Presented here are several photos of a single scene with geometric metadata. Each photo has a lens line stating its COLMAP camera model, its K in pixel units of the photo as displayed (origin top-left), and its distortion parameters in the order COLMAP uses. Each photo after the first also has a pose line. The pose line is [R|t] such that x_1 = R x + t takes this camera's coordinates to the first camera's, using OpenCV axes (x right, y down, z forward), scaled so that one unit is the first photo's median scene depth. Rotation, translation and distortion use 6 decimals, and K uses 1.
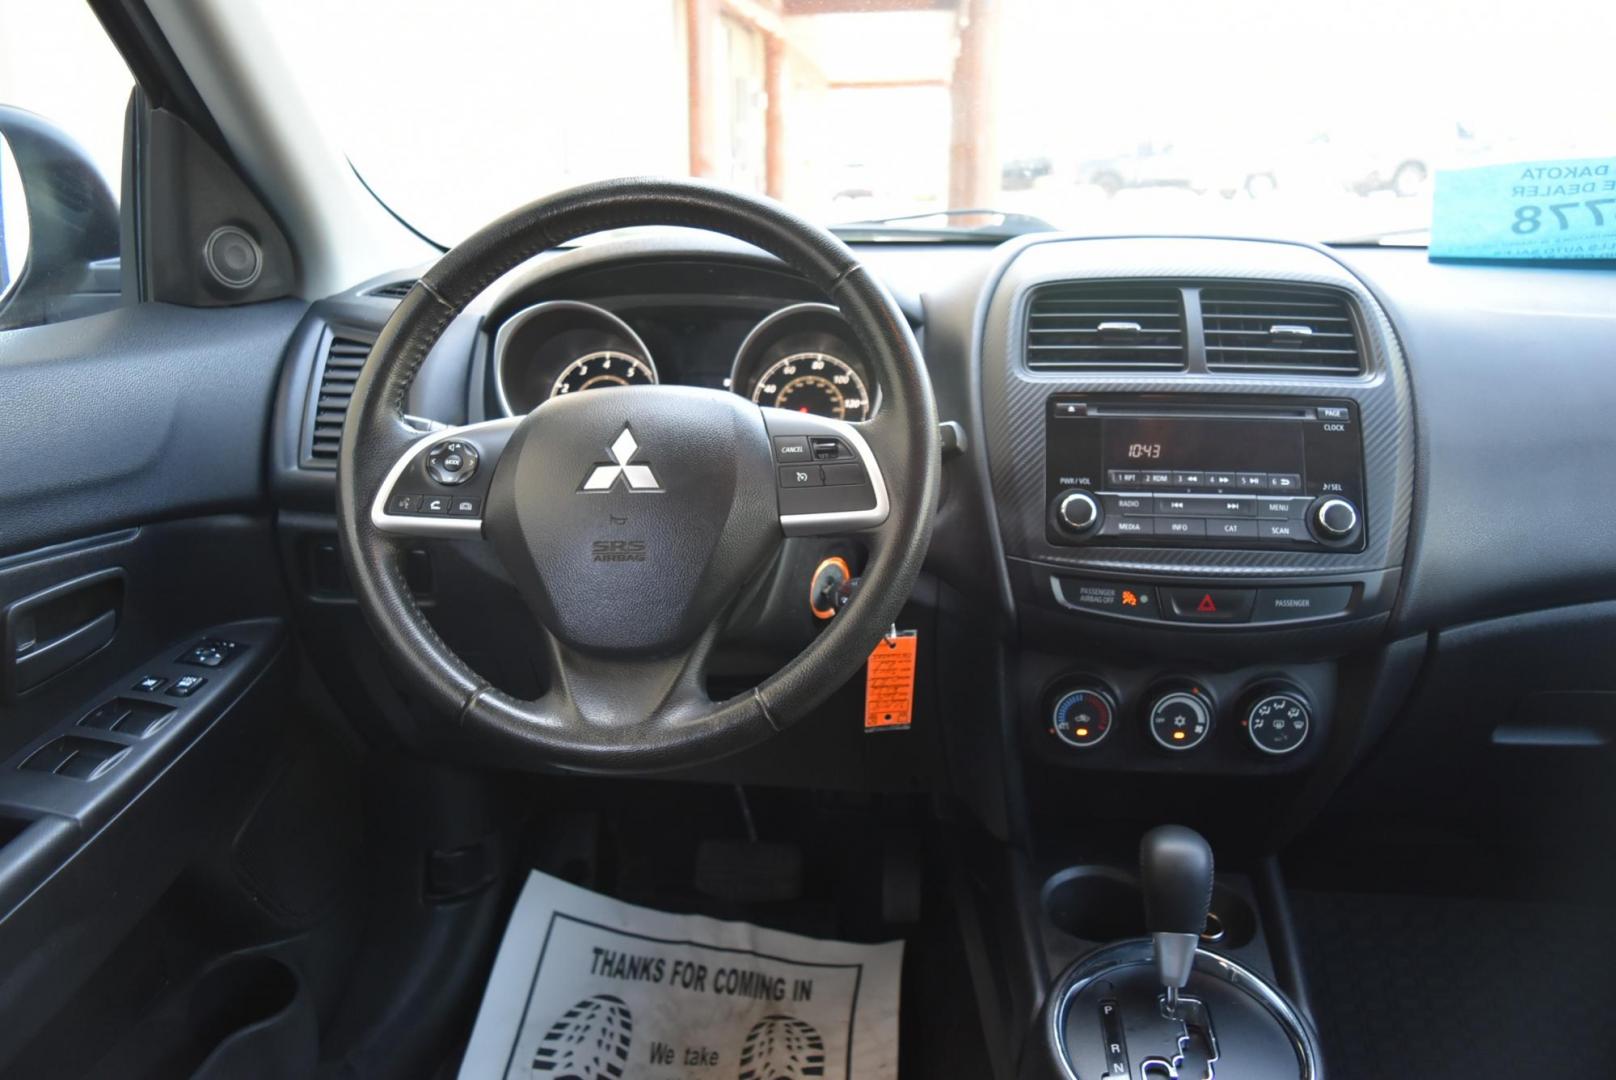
lens RADIAL K [[1242.9, 0, 807.9], [0, 1242.9, 540.1], [0, 0, 1]] dist [-0.026666, 0.022872]
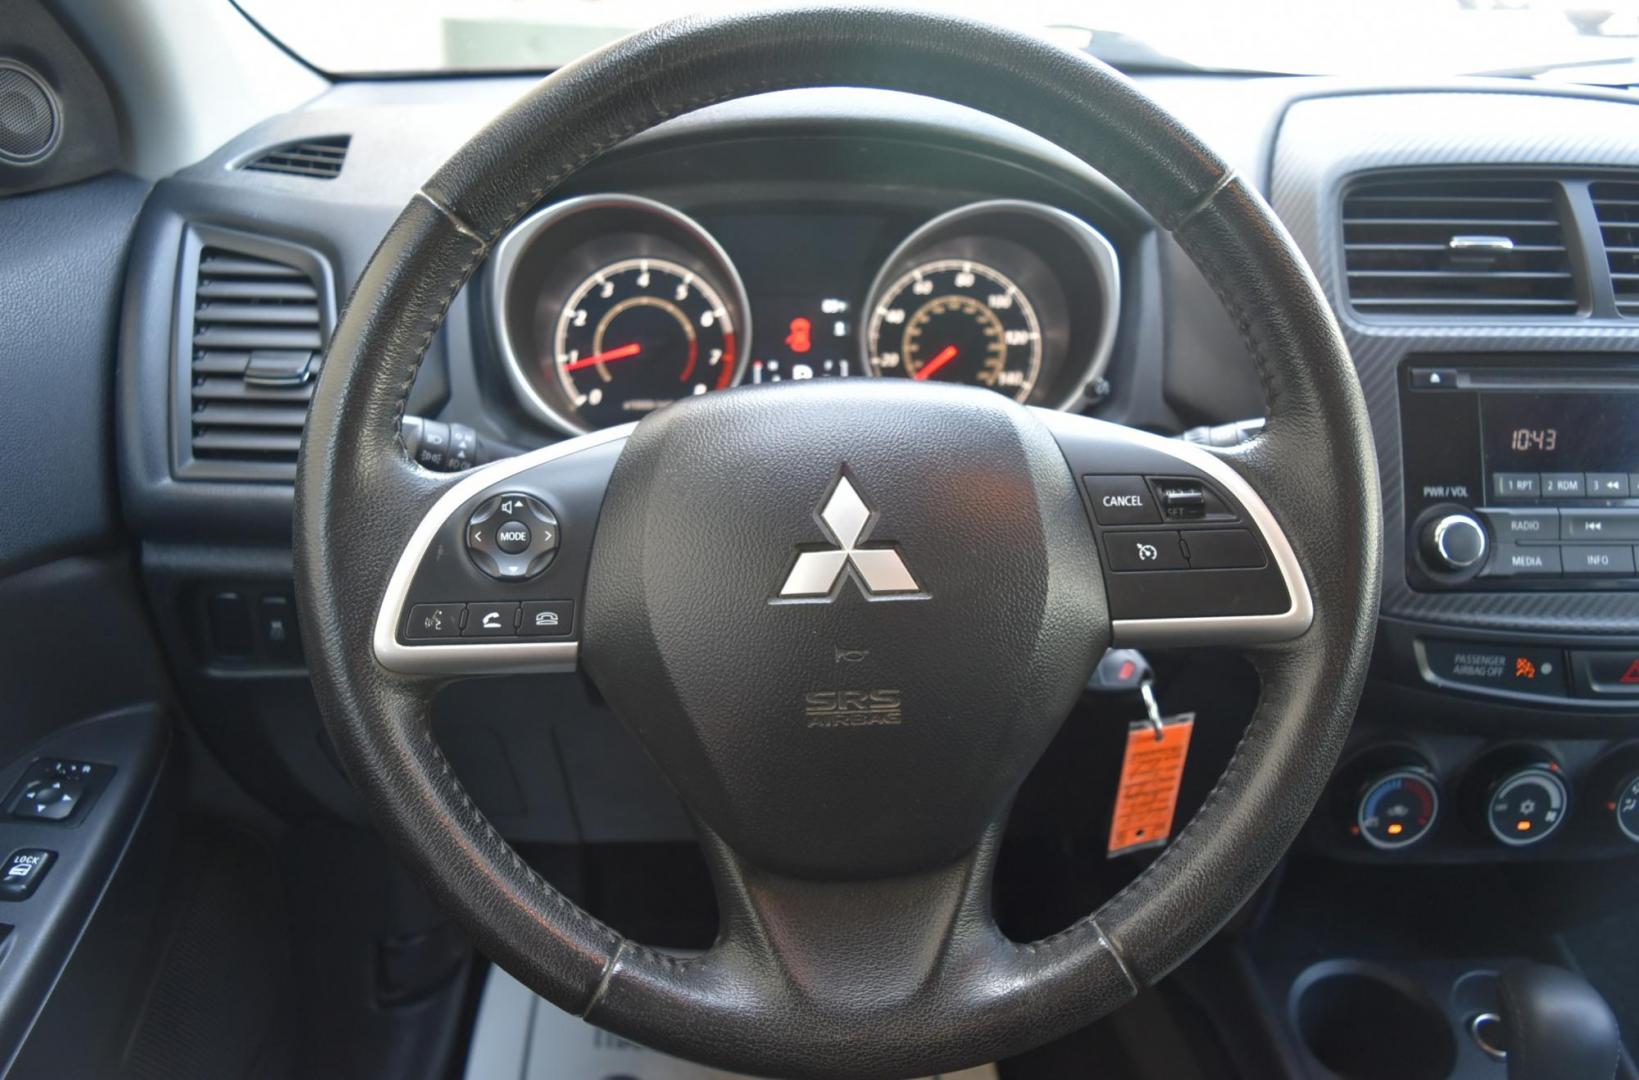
lens RADIAL K [[1263.6, 0, 817.1], [0, 1263.6, 541.9], [0, 0, 1]] dist [-0.025115, 0.023297]
pose [[0.989208, -0.041075, 0.140643, -0.201366], [0.019062, 0.987821, 0.154425, -0.125311], [-0.145273, -0.150077, 0.977943, 0.374946]]
